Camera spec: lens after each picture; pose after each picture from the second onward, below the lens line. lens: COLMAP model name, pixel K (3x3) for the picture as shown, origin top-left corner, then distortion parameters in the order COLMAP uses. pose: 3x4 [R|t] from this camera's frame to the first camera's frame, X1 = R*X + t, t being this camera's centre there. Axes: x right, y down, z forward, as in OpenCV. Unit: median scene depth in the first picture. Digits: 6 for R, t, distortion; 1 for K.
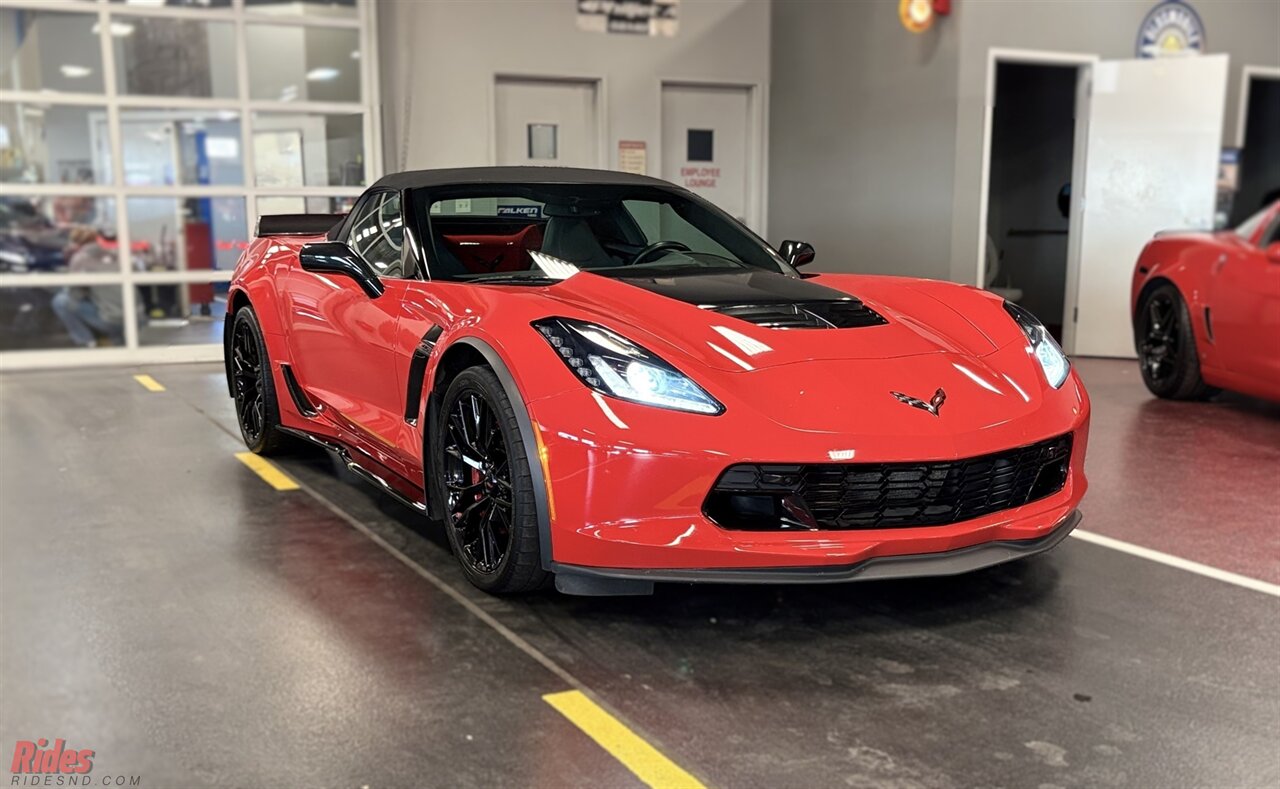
lens RADIAL K [[1363.6, 0, 640.0], [0, 1363.6, 394.5], [0, 0, 1]] dist [0.015322, 0.006349]
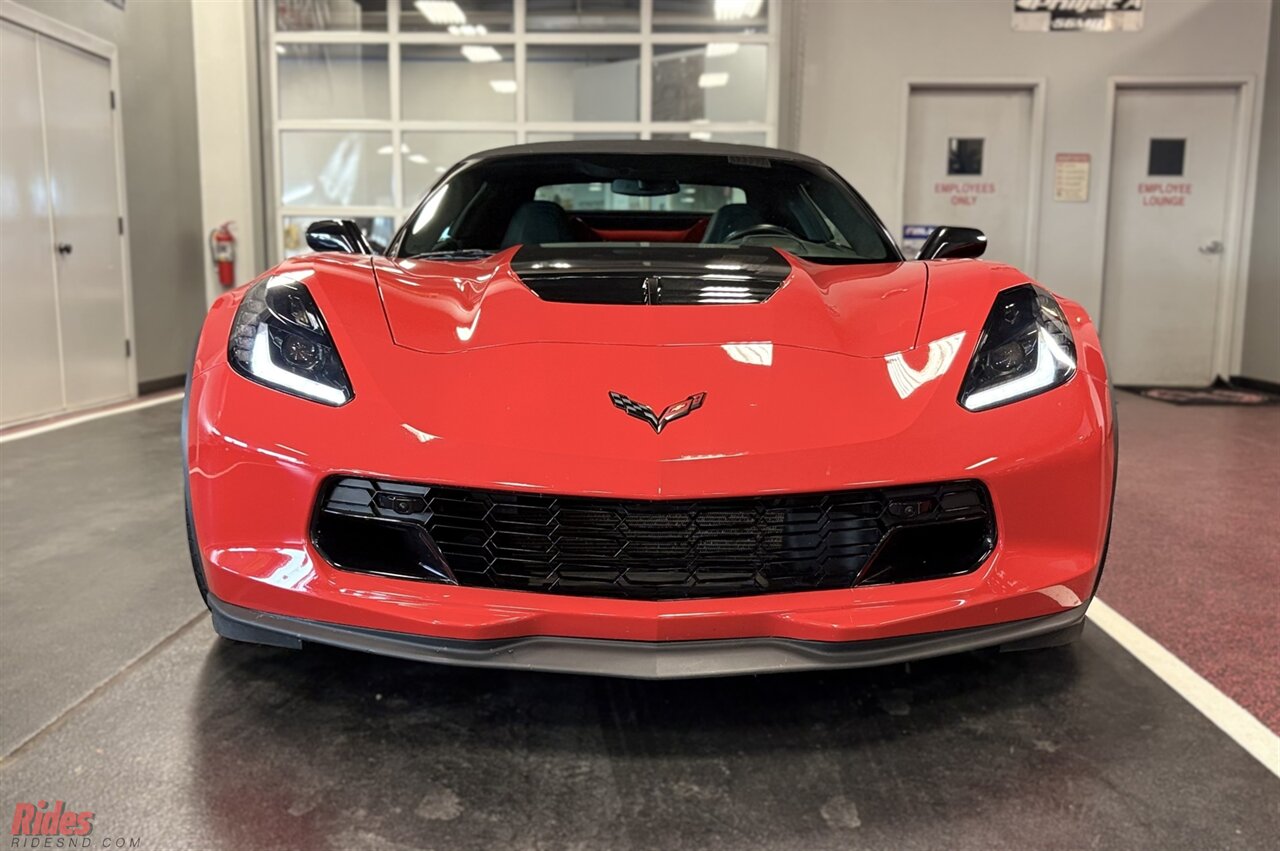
lens RADIAL K [[1332.1, 0, 639.2], [0, 1332.1, 396.6], [0, 0, 1]] dist [0.058403, 0.023243]
pose [[0.899901, 0.051676, -0.433021, 0.125768], [-0.065362, 0.997721, -0.016767, 0.002701], [0.431168, 0.043391, 0.901228, 0.109467]]
